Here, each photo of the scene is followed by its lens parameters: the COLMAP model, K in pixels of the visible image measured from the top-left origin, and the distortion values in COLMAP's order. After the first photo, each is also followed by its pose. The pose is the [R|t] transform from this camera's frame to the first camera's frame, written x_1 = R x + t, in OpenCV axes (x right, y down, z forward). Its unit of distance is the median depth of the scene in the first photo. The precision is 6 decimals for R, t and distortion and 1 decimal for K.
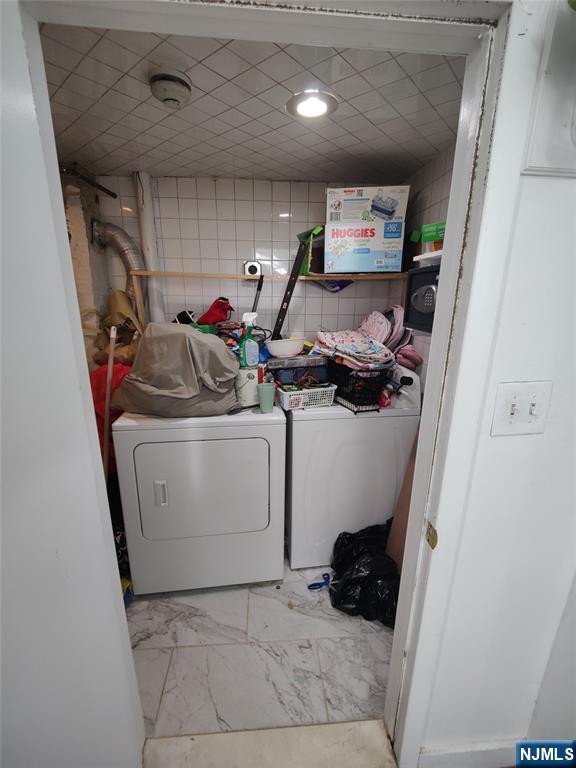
lens RADIAL K [[331.9, 0, 288.0], [0, 331.9, 384.0], [0, 0, 1]] dist [0.002886, -0.000583]
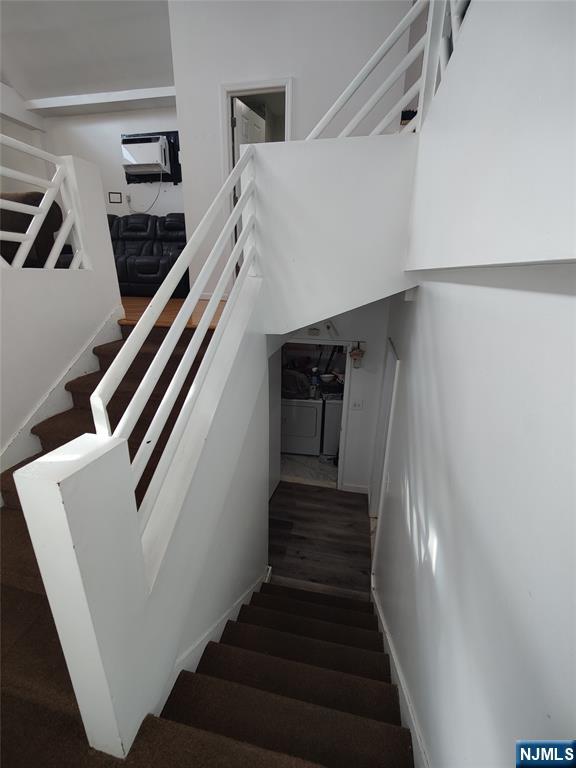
lens RADIAL K [[331.9, 0, 288.0], [0, 331.9, 384.0], [0, 0, 1]] dist [0.002886, -0.000583]
pose [[0.964292, 0.087761, -0.249877, 0.438237], [-0.072841, 0.994998, 0.068361, -0.257776], [0.254627, -0.047719, 0.965861, -2.090596]]
